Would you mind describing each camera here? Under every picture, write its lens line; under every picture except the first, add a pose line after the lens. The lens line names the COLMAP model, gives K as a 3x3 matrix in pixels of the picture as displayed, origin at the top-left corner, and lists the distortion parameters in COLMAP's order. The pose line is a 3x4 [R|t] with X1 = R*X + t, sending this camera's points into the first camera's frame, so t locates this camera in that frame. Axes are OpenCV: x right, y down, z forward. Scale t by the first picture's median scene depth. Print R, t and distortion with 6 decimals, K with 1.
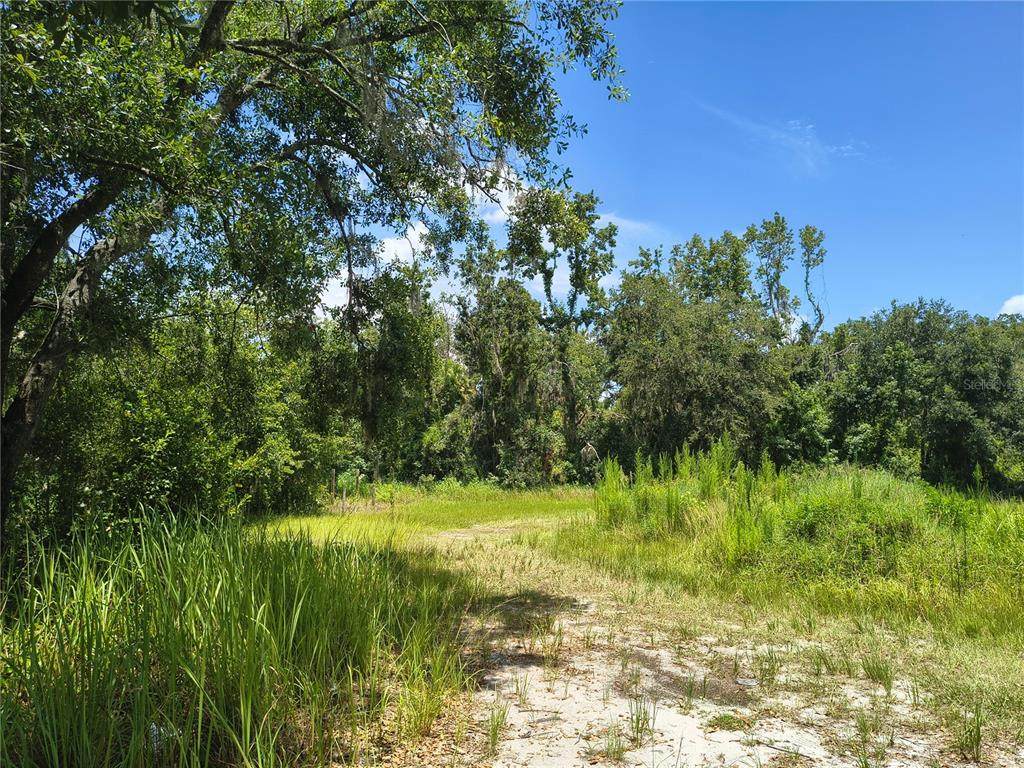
lens RADIAL K [[702.6, 0, 521.4], [0, 702.6, 397.4], [0, 0, 1]] dist [0.043950, -0.051831]
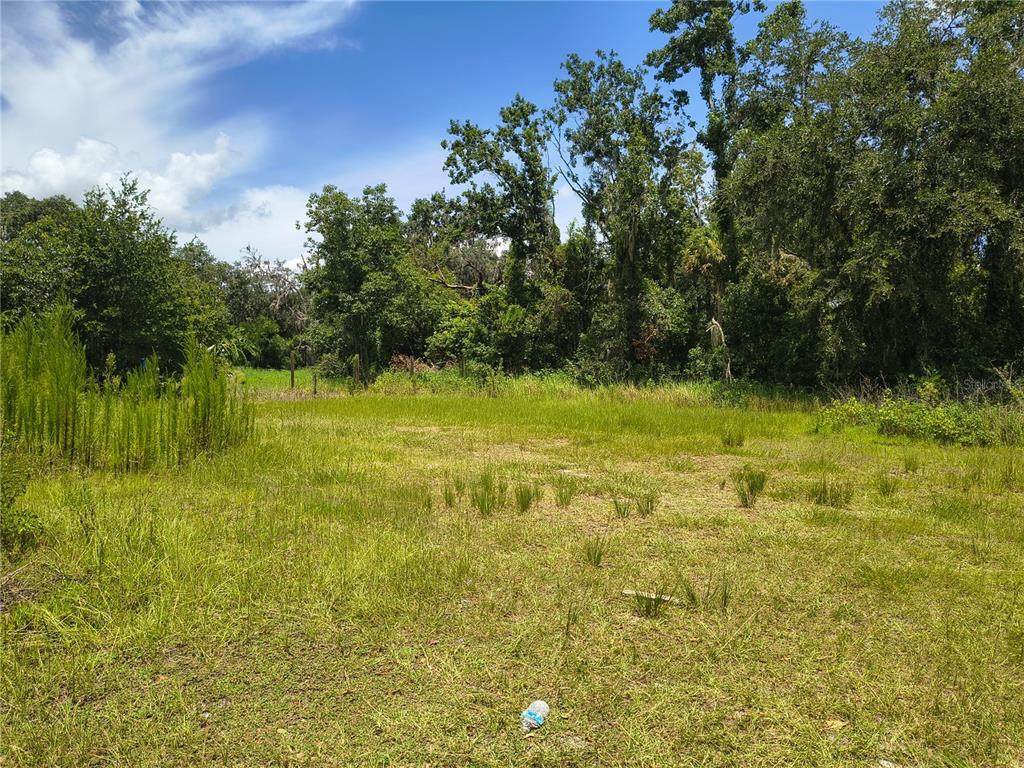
lens RADIAL K [[702.6, 0, 527.5], [0, 702.6, 378.8], [0, 0, 1]] dist [0.043950, -0.051831]
pose [[0.715073, 0.025127, -0.698598, 0.502894], [0.057246, 0.993892, 0.094344, 0.057951], [0.696702, -0.107455, 0.709267, 0.488206]]
